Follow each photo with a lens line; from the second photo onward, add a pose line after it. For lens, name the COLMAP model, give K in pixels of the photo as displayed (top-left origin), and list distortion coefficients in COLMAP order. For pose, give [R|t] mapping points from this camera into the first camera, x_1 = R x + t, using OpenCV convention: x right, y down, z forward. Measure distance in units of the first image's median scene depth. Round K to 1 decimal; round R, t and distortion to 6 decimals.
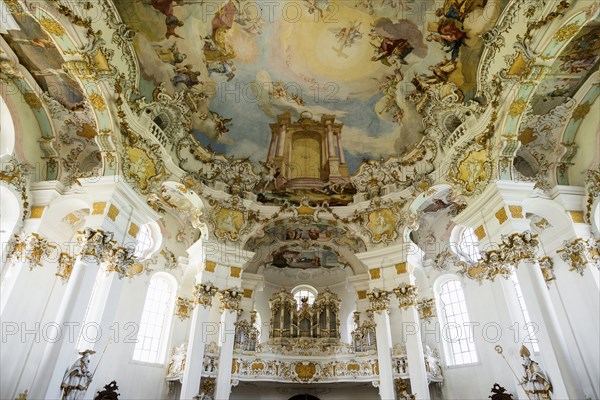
lens RADIAL K [[335.6, 0, 300.0], [0, 335.6, 200.0], [0, 0, 1]] dist [0.001234, 0.000156]
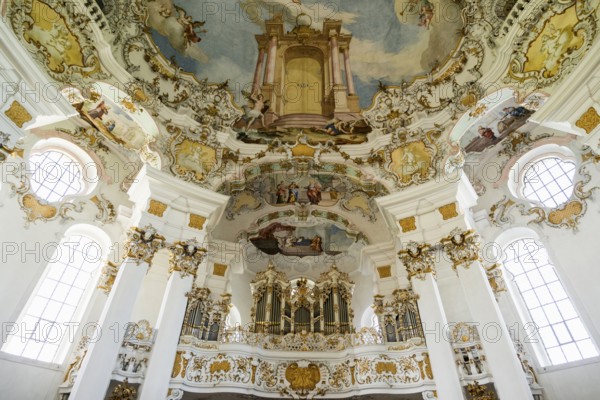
lens RADIAL K [[311.1, 0, 300.0], [0, 311.1, 200.0], [0, 0, 1]] dist [-0.005839, -0.000816]
pose [[0.999981, 0.001277, 0.005971, 0.006731], [-0.000288, 0.986665, -0.162764, 0.262817], [-0.006099, 0.162760, 0.986647, 0.374293]]
